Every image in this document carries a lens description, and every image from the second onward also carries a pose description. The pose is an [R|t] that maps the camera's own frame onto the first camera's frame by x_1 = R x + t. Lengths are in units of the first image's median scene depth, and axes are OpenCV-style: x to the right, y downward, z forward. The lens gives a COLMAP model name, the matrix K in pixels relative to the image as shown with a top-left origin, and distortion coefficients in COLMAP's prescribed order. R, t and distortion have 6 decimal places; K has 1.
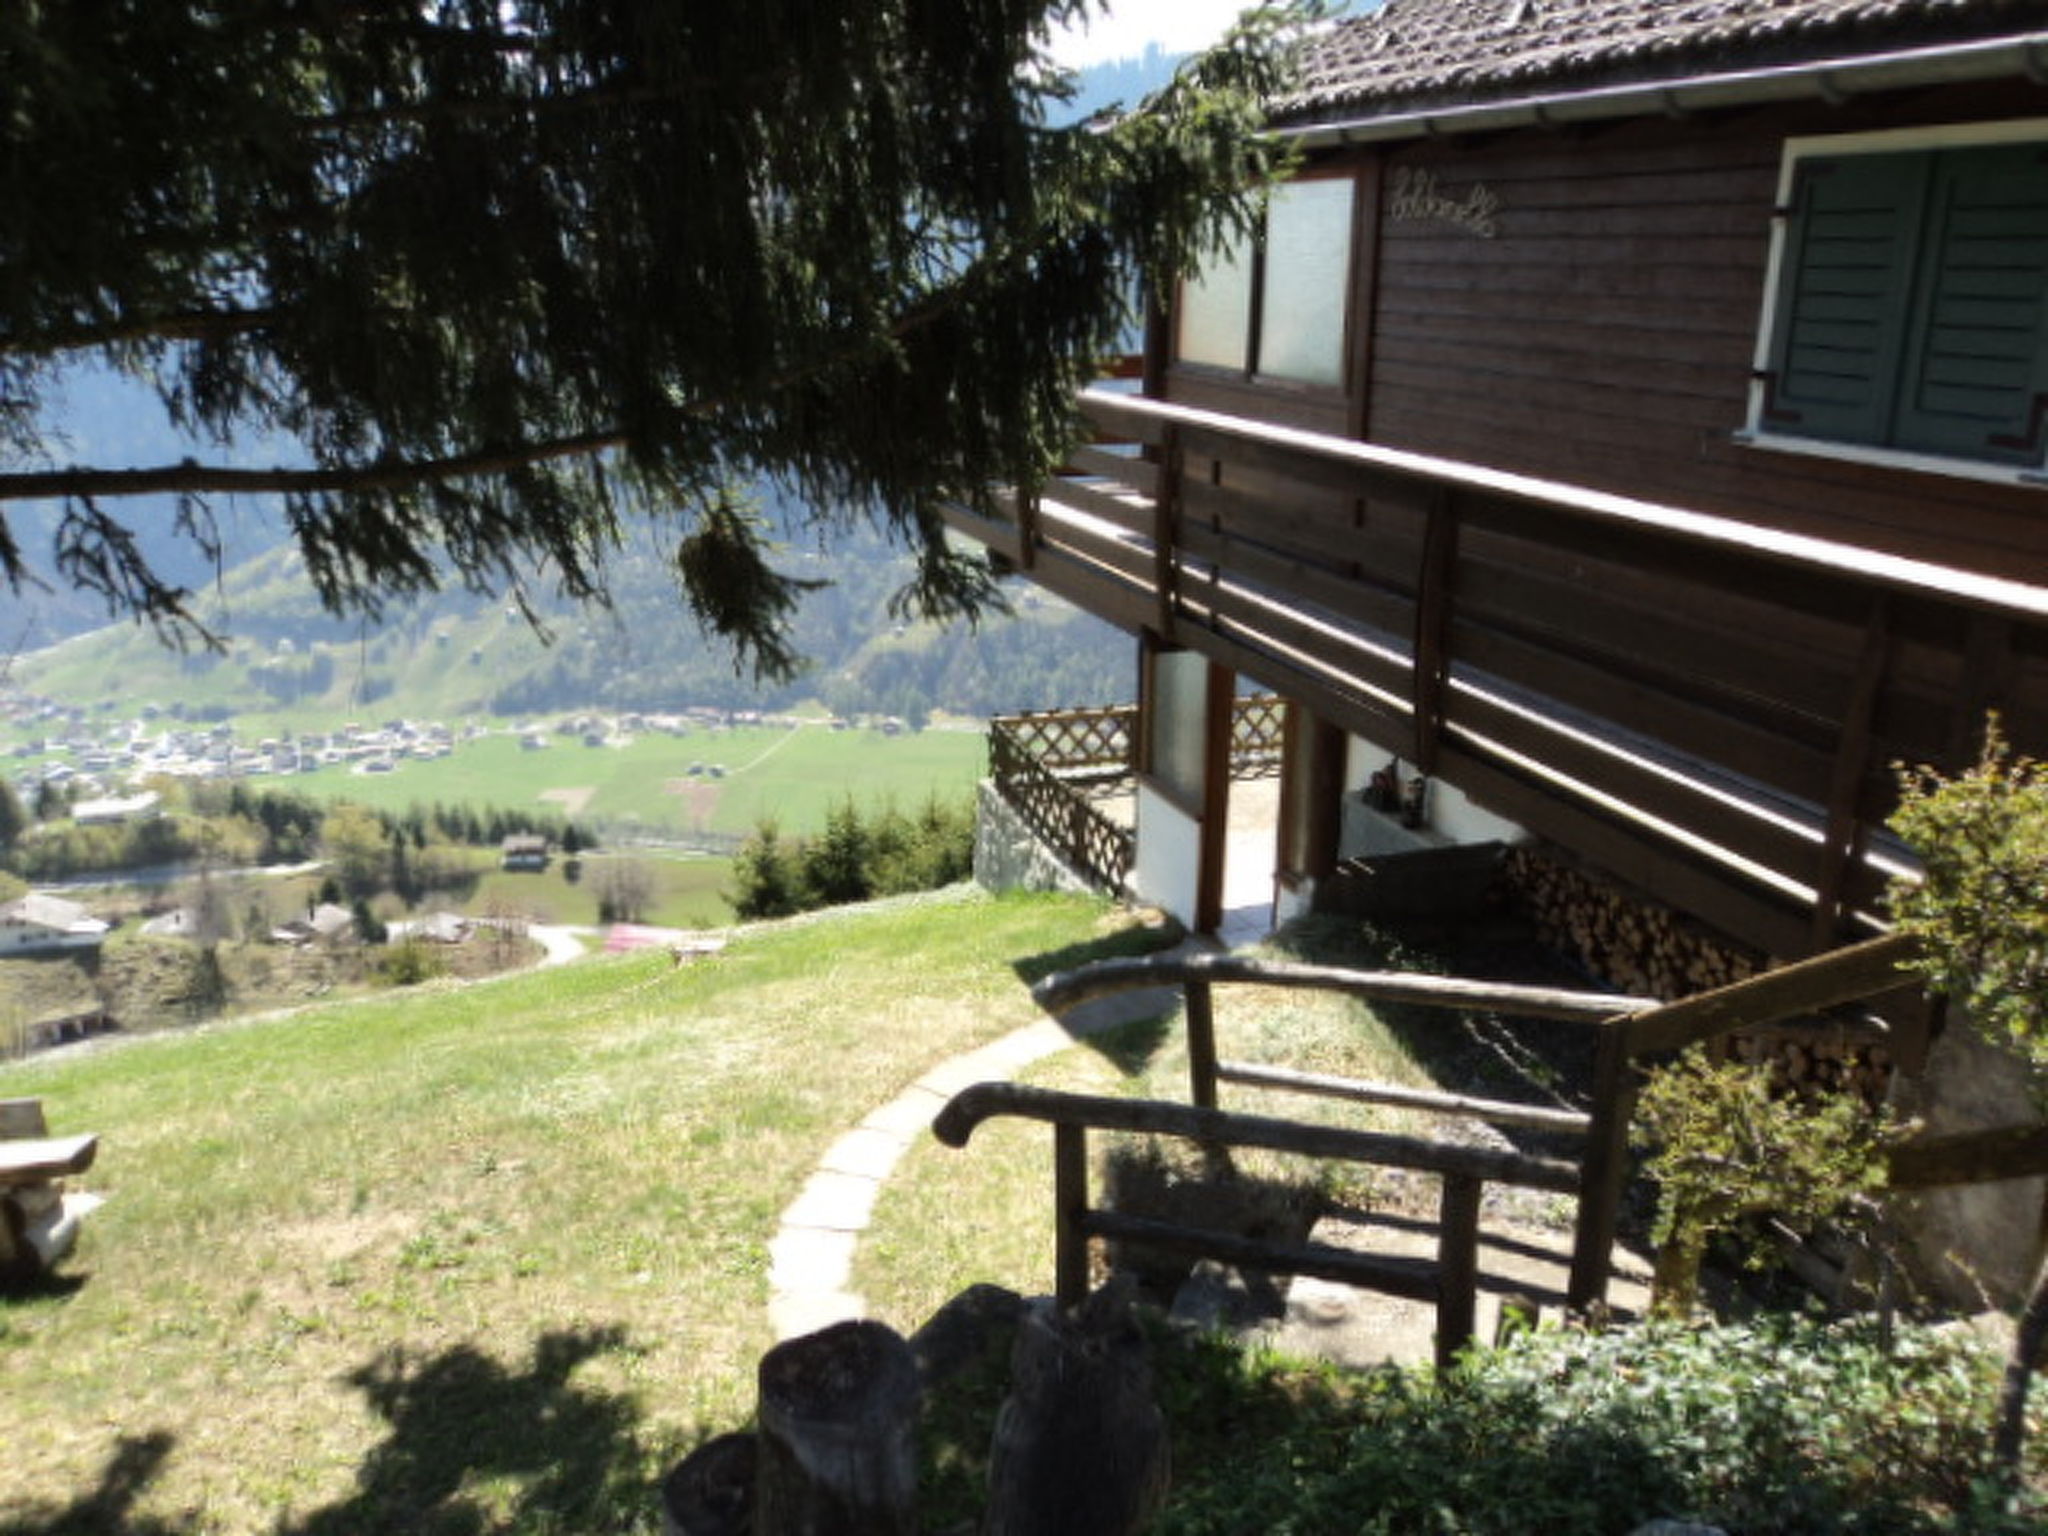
lens RADIAL K [[1731.9, 0, 1019.7], [0, 1731.9, 769.1], [0, 0, 1]] dist [0.040069, 0.004355]
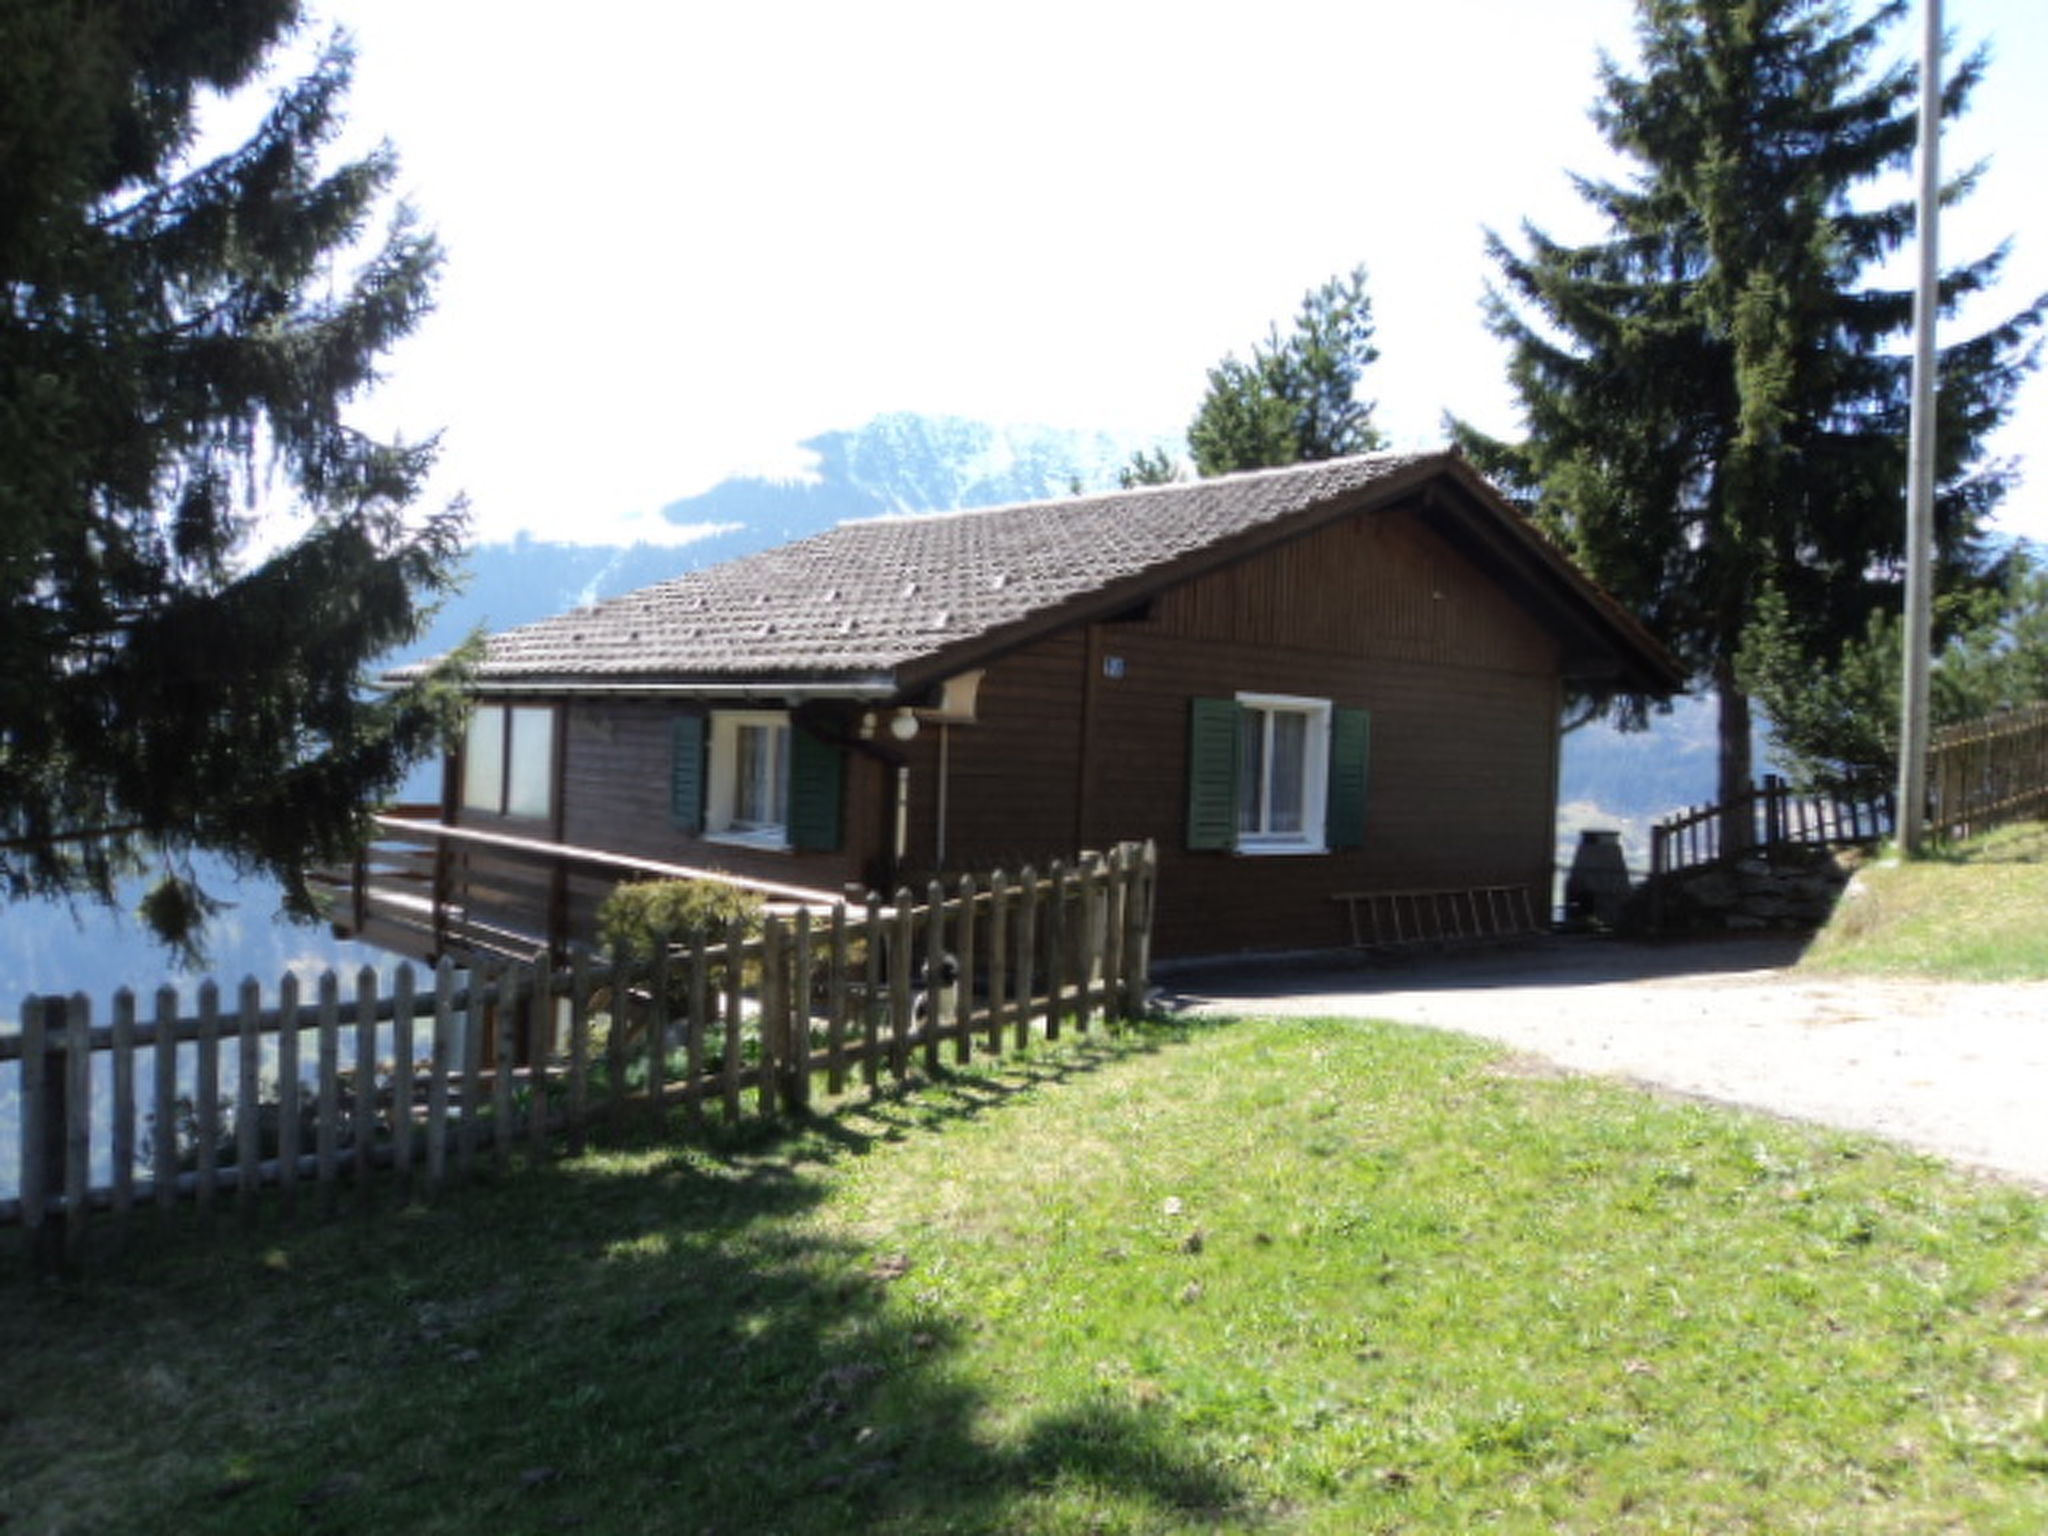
lens RADIAL K [[1731.9, 0, 1023.6], [0, 1731.9, 772.1], [0, 0, 1]] dist [0.040069, 0.004355]
pose [[0.937619, 0.024970, 0.346766, 0.029709], [0.066299, 0.966271, -0.248845, 0.260091], [-0.341284, 0.256312, 0.904339, -0.979757]]
